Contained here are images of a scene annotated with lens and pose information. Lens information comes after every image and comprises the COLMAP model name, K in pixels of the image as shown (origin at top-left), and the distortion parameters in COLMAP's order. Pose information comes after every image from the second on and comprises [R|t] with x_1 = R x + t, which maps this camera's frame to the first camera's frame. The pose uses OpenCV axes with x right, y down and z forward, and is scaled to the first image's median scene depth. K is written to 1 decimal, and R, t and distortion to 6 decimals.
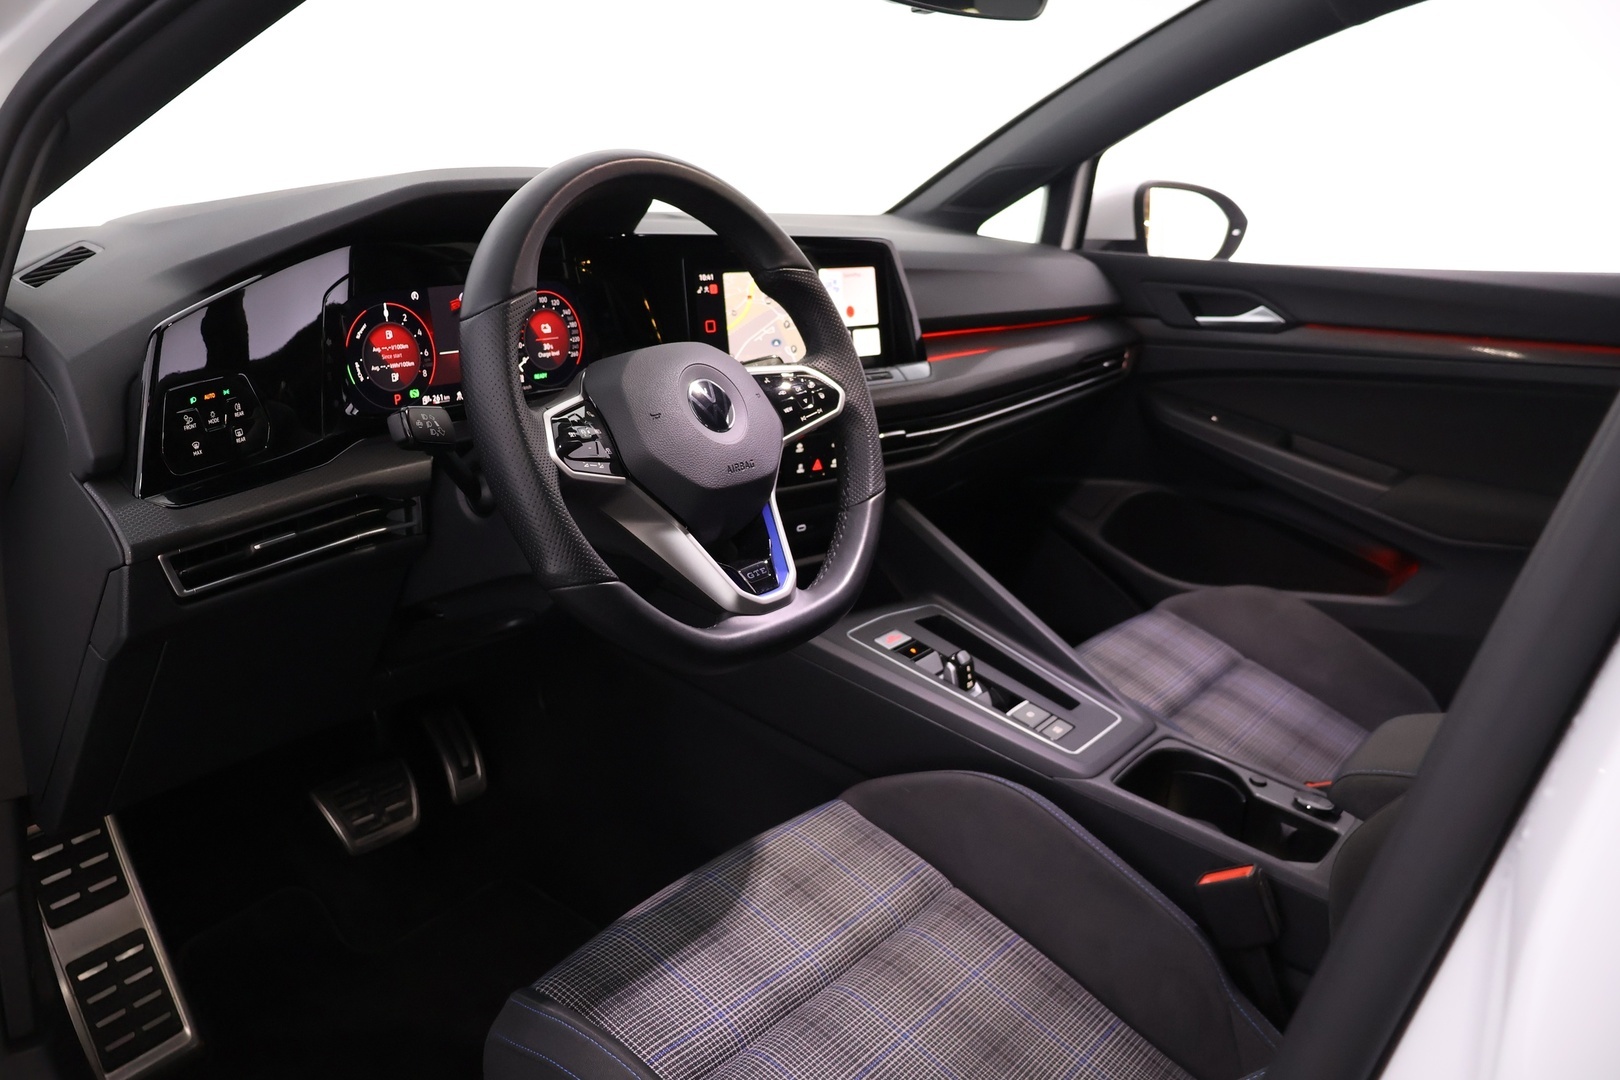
lens RADIAL K [[1350.0, 0, 810.0], [0, 1350.0, 540.0], [0, 0, 1]] dist [-0.006553, -0.001350]
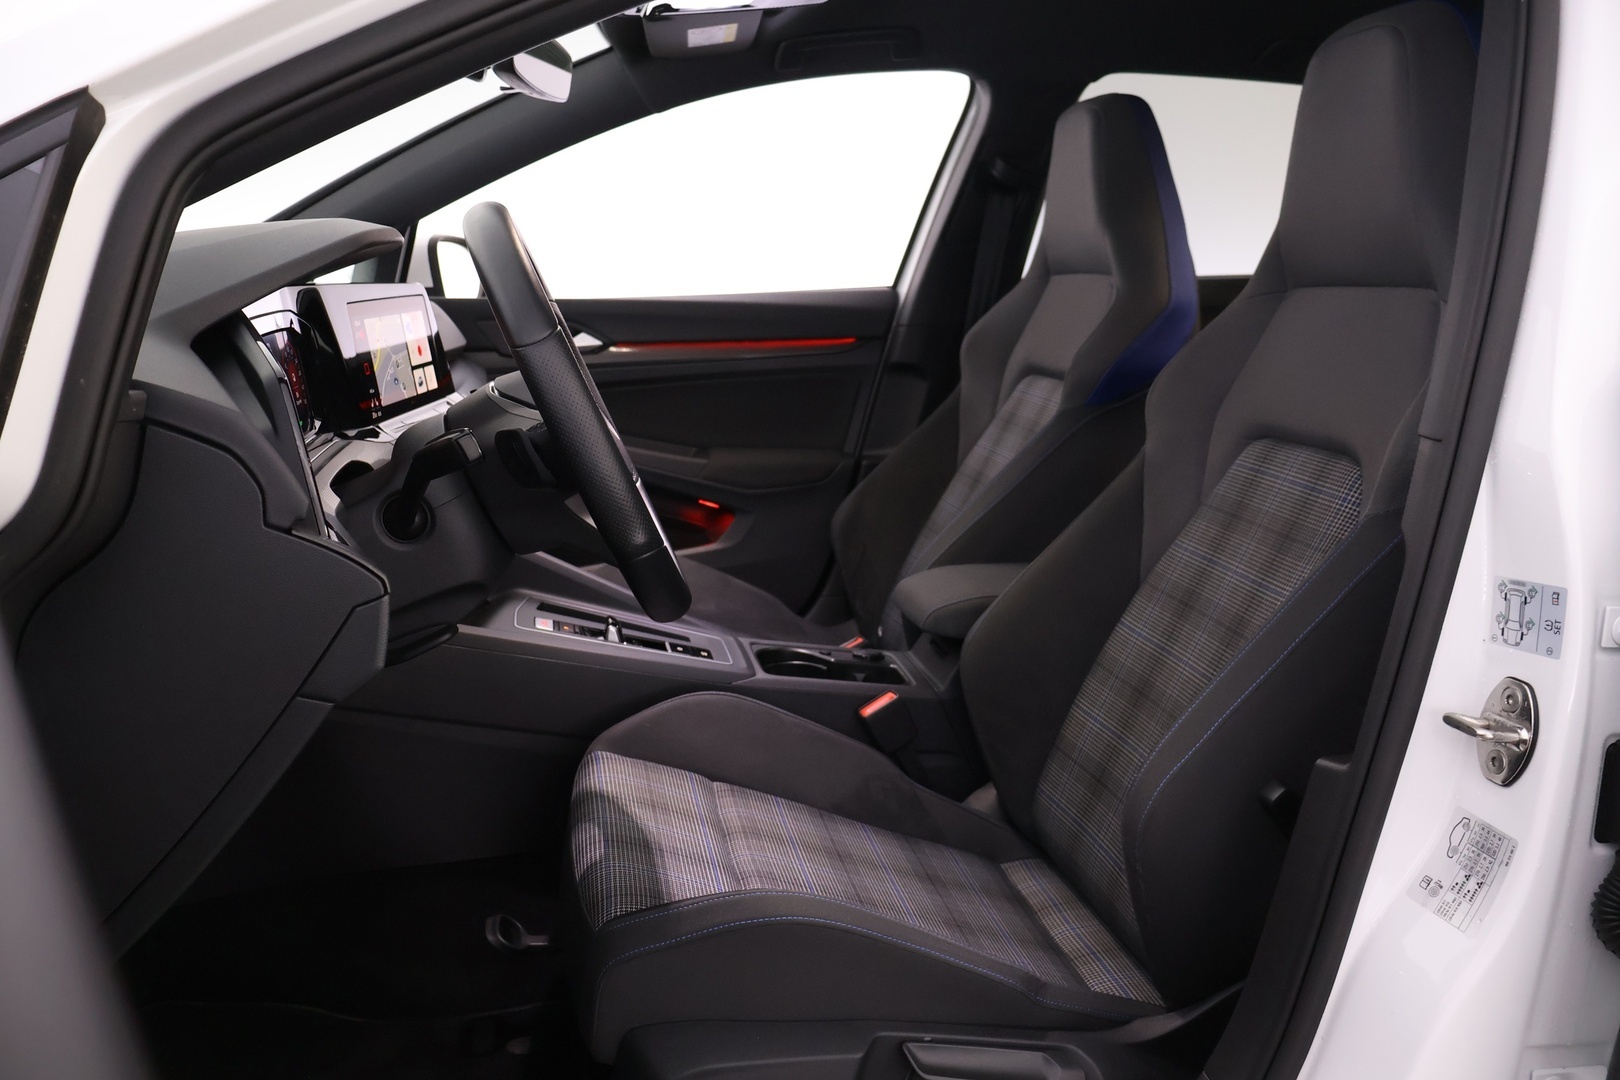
lens RADIAL K [[1350.0, 0, 810.0], [0, 1350.0, 540.0], [0, 0, 1]] dist [-0.006553, -0.001350]
pose [[0.676030, -0.181265, 0.714232, -0.624672], [0.214654, 0.975678, 0.044445, 0.001052], [-0.704917, 0.123267, 0.698497, 0.026540]]
